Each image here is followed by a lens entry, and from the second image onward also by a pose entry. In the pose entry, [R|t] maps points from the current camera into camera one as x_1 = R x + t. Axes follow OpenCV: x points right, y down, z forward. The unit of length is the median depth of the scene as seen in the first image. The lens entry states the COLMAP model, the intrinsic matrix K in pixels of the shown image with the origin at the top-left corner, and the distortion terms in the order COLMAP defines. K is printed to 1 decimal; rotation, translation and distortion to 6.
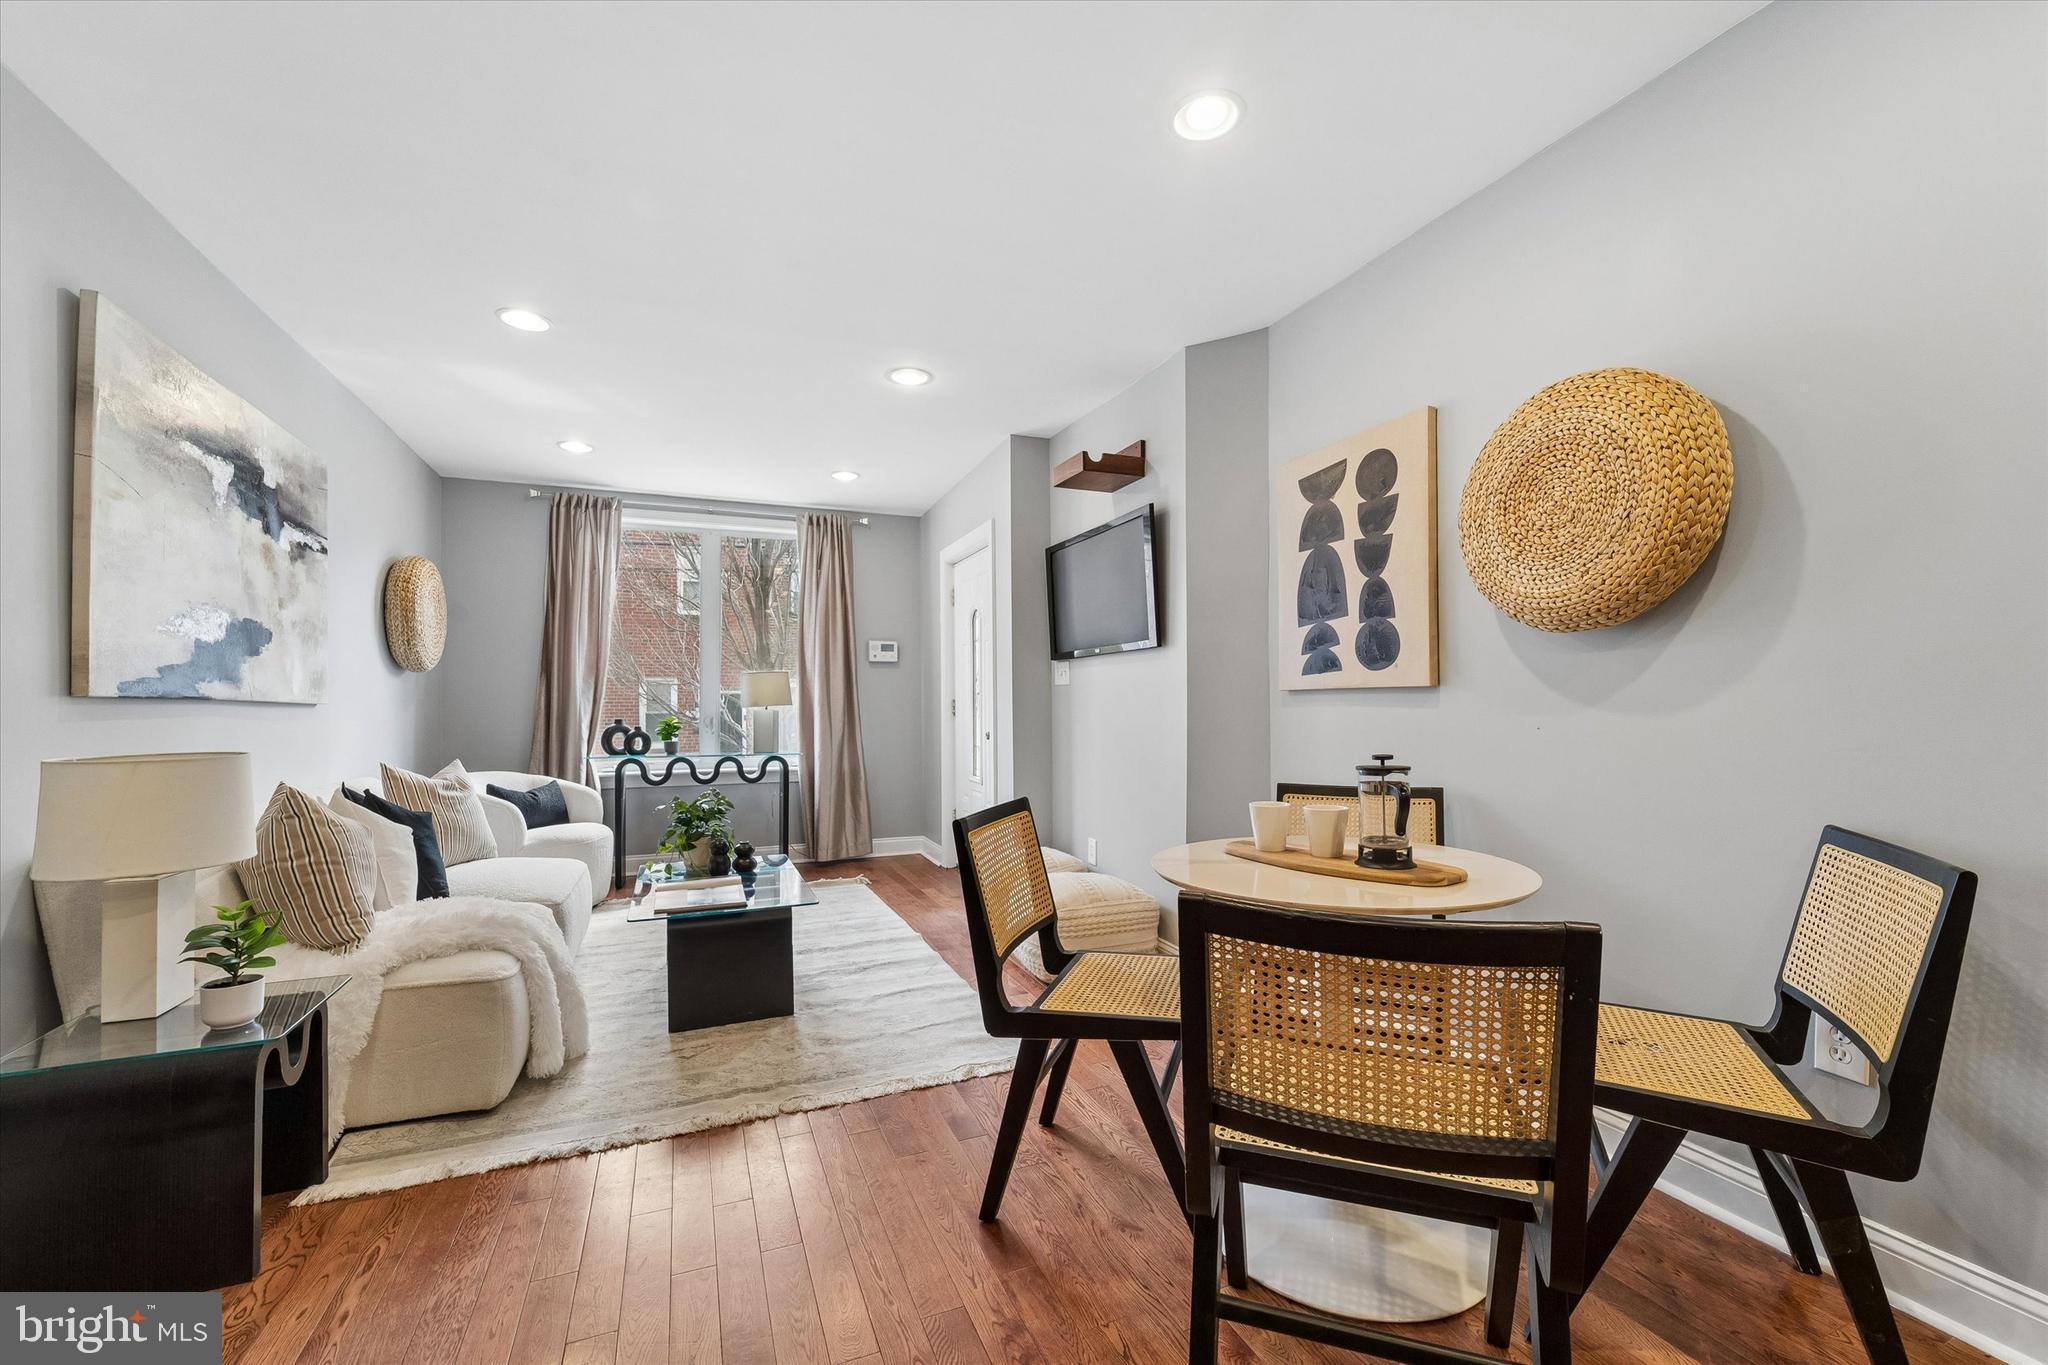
lens RADIAL K [[830.6, 0, 1026.7], [0, 830.6, 694.9], [0, 0, 1]] dist [0.000497, -0.001582]
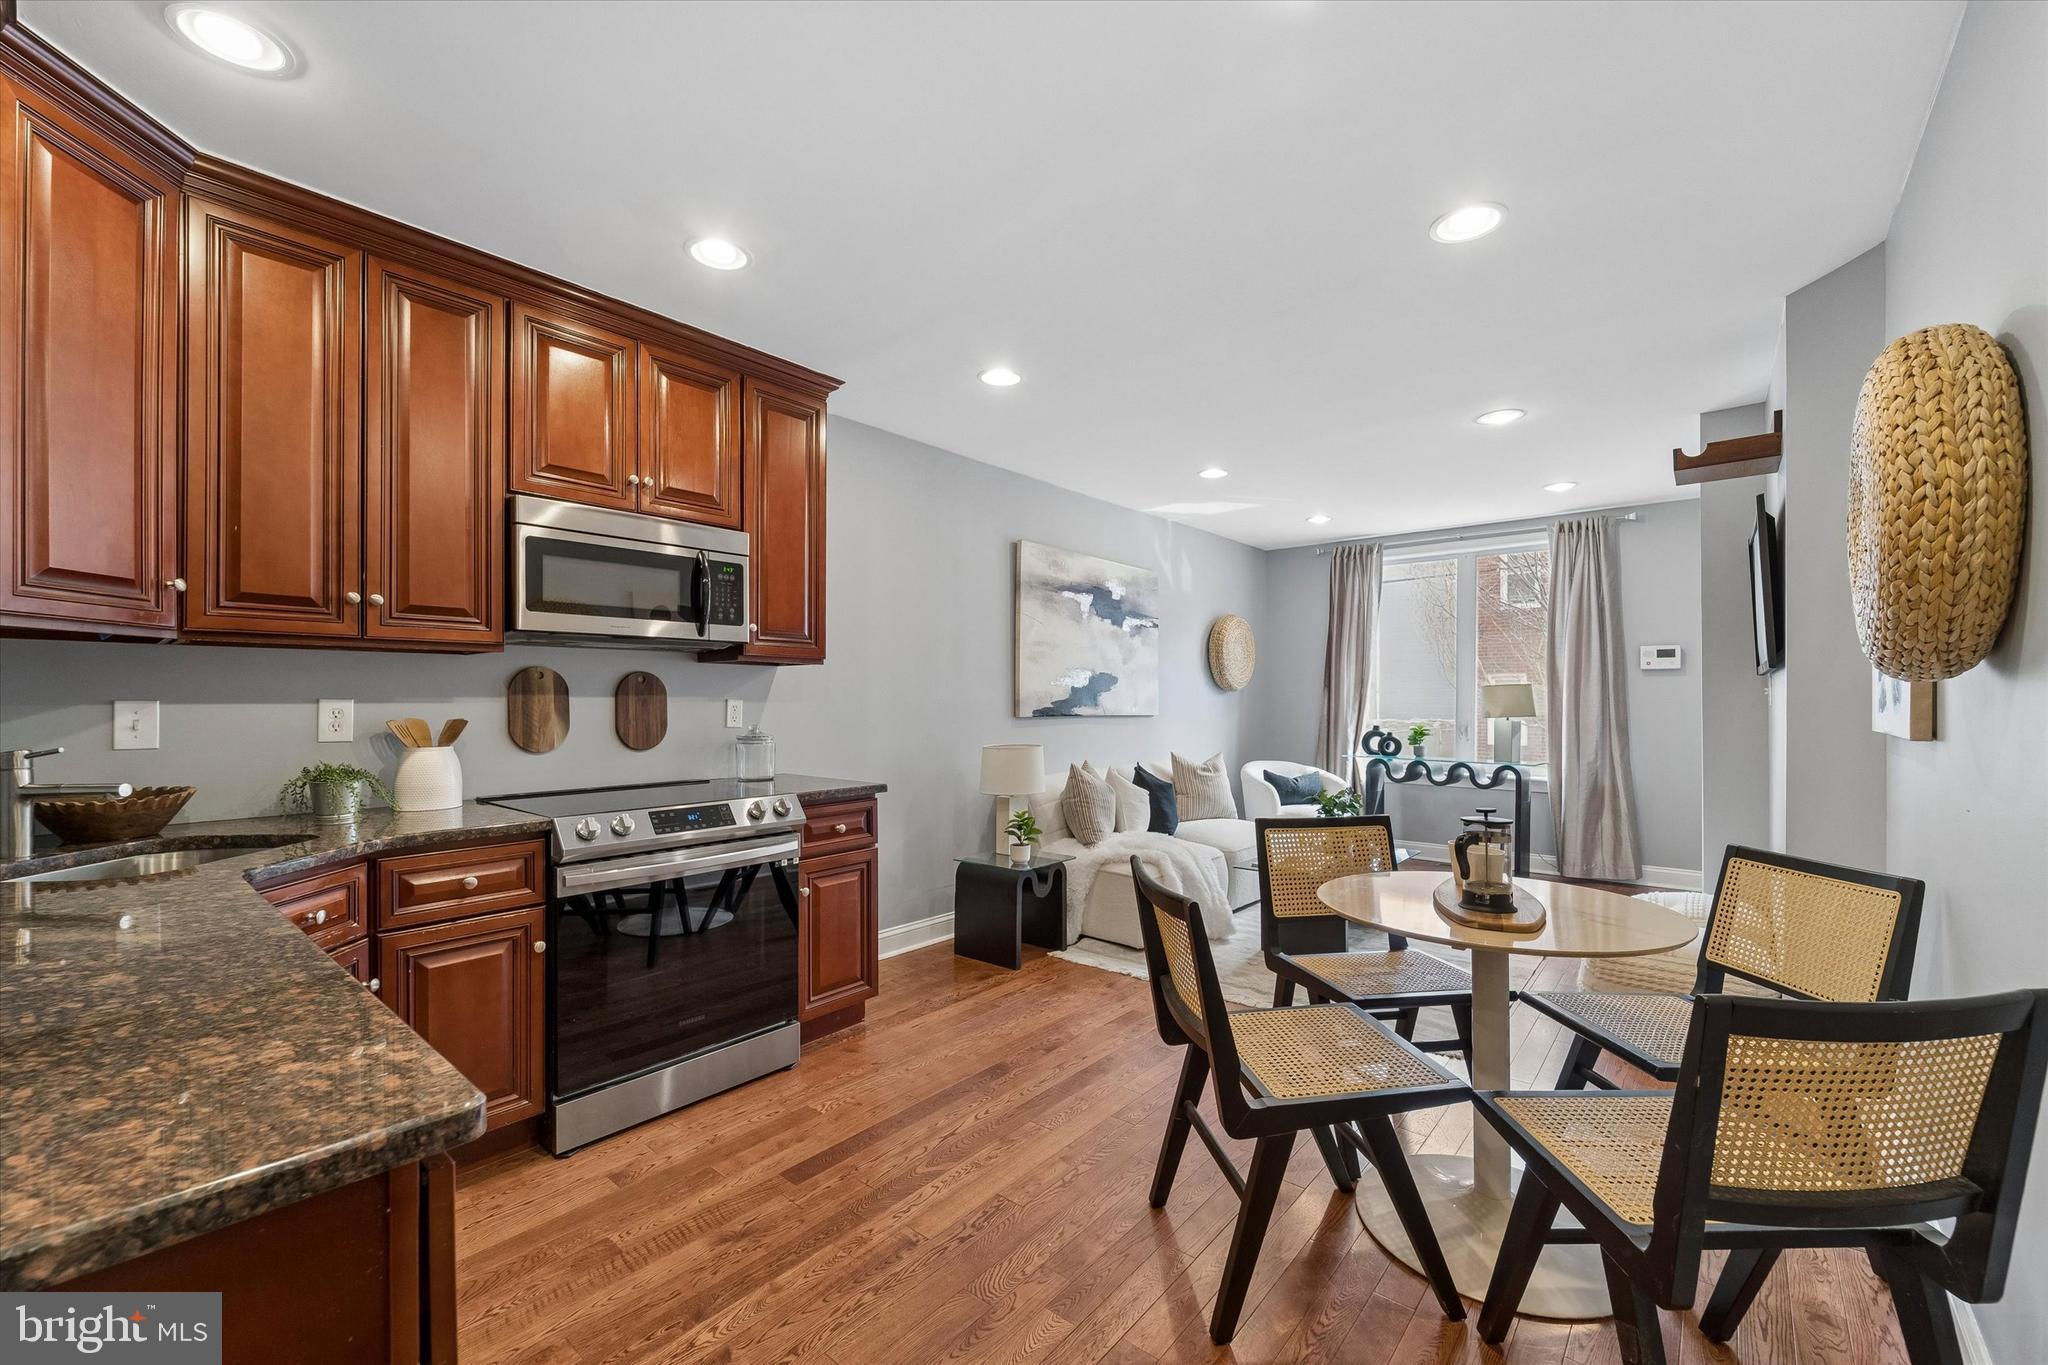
lens RADIAL K [[830.6, 0, 1018.1], [0, 830.6, 698.2], [0, 0, 1]] dist [0.000497, -0.001582]
pose [[0.447740, 0.006040, -0.894143, 0.721836], [0.009710, 0.999885, 0.011617, -0.060067], [0.894111, -0.013884, 0.447630, -0.030258]]
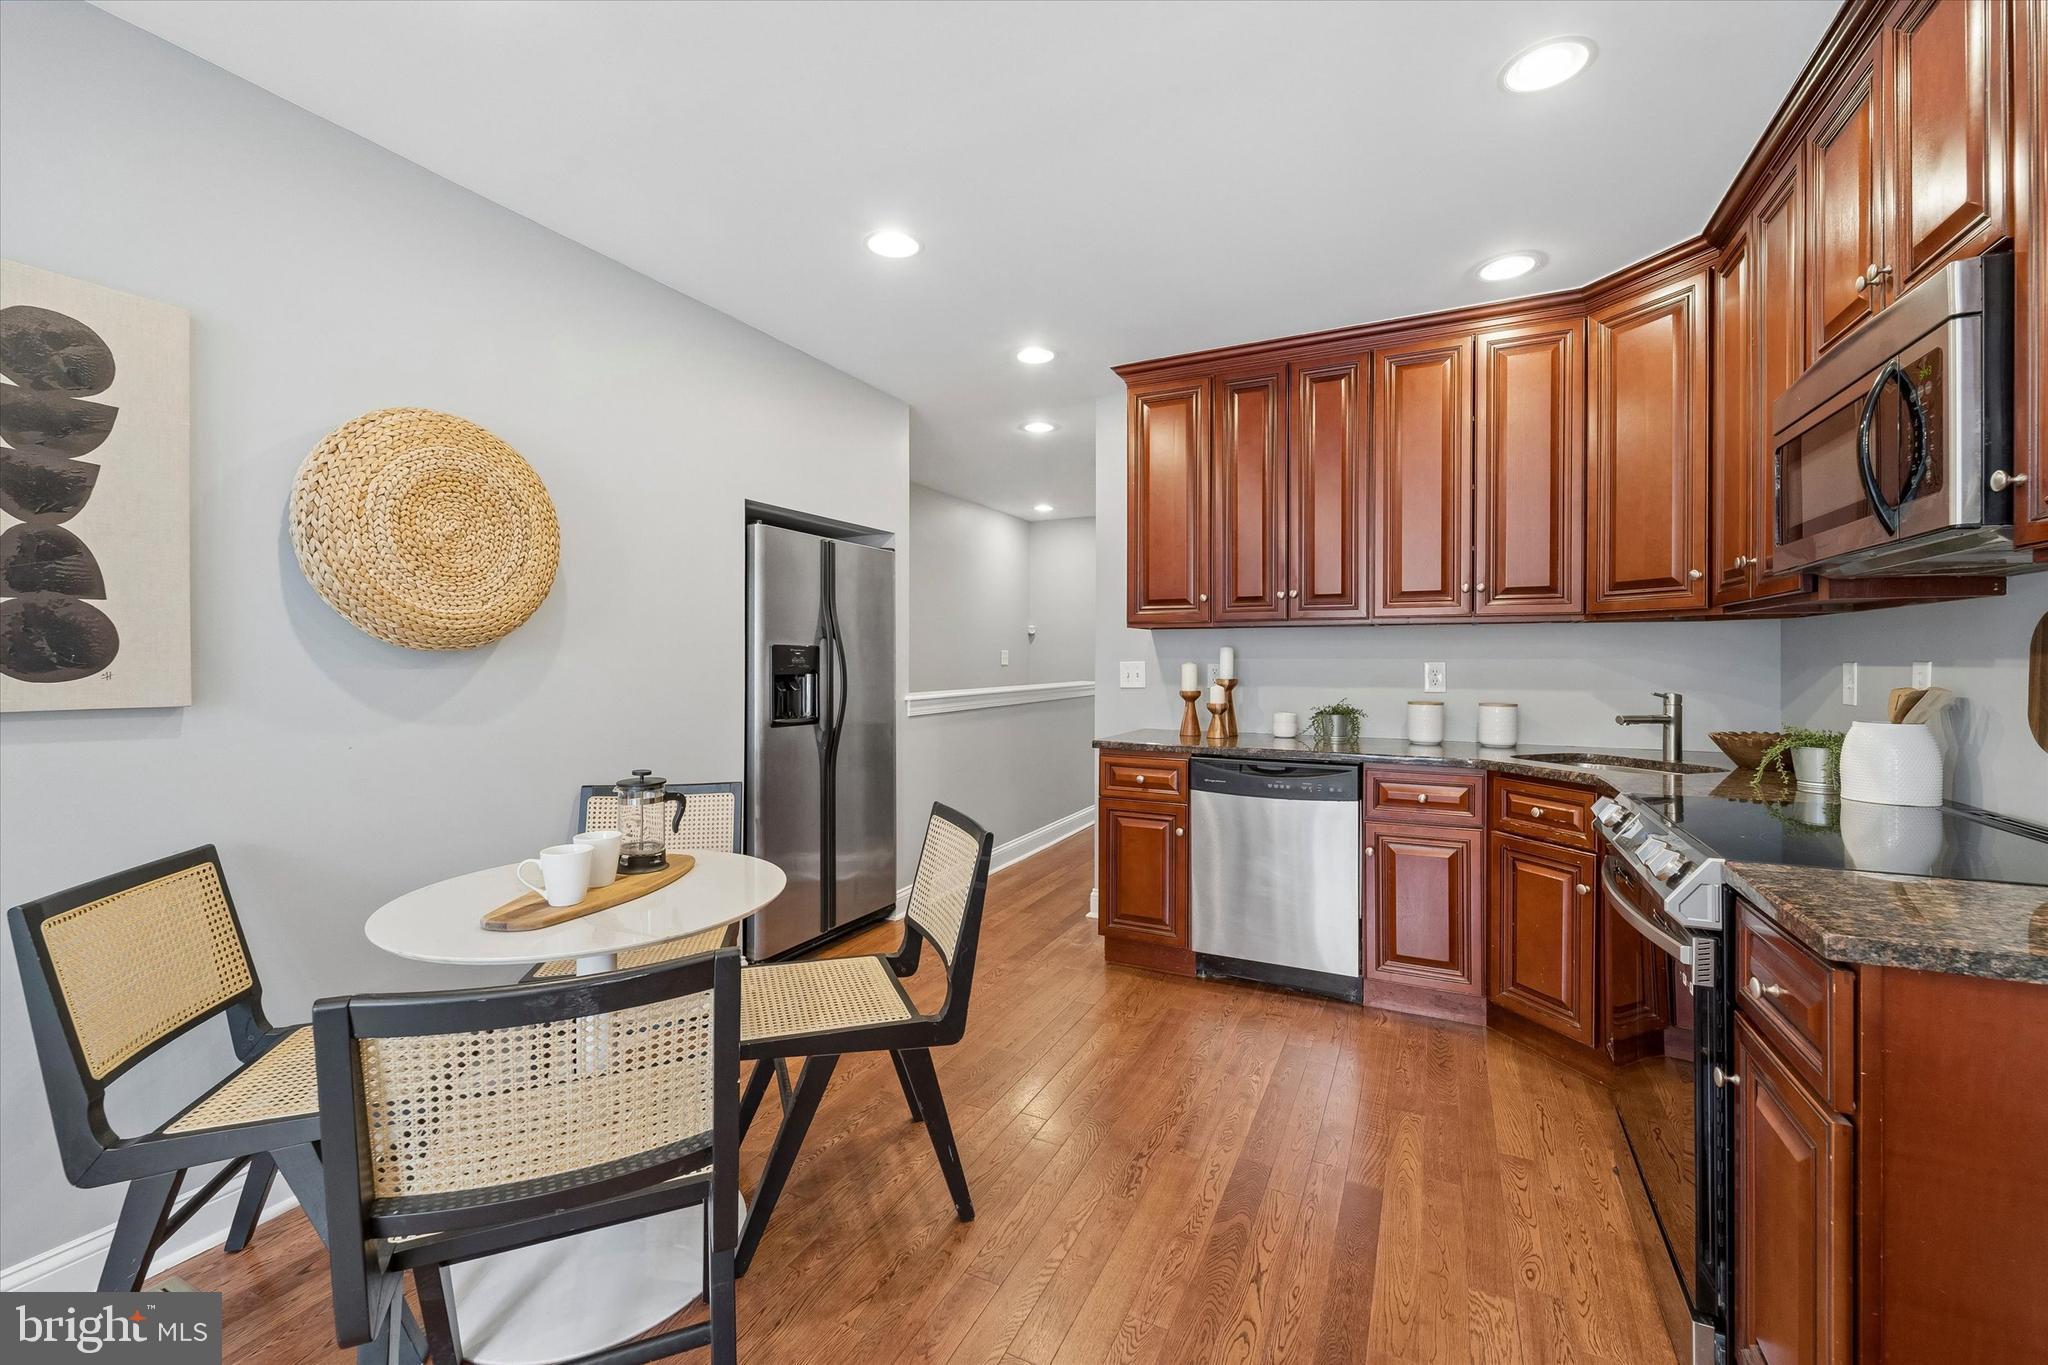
lens RADIAL K [[830.6, 0, 1026.4], [0, 830.6, 657.1], [0, 0, 1]] dist [0.000497, -0.001582]
pose [[-0.661237, 0.009385, 0.750119, -0.491588], [-0.005575, 0.999833, -0.017423, -0.040886], [-0.750157, -0.015702, -0.661074, 0.873637]]
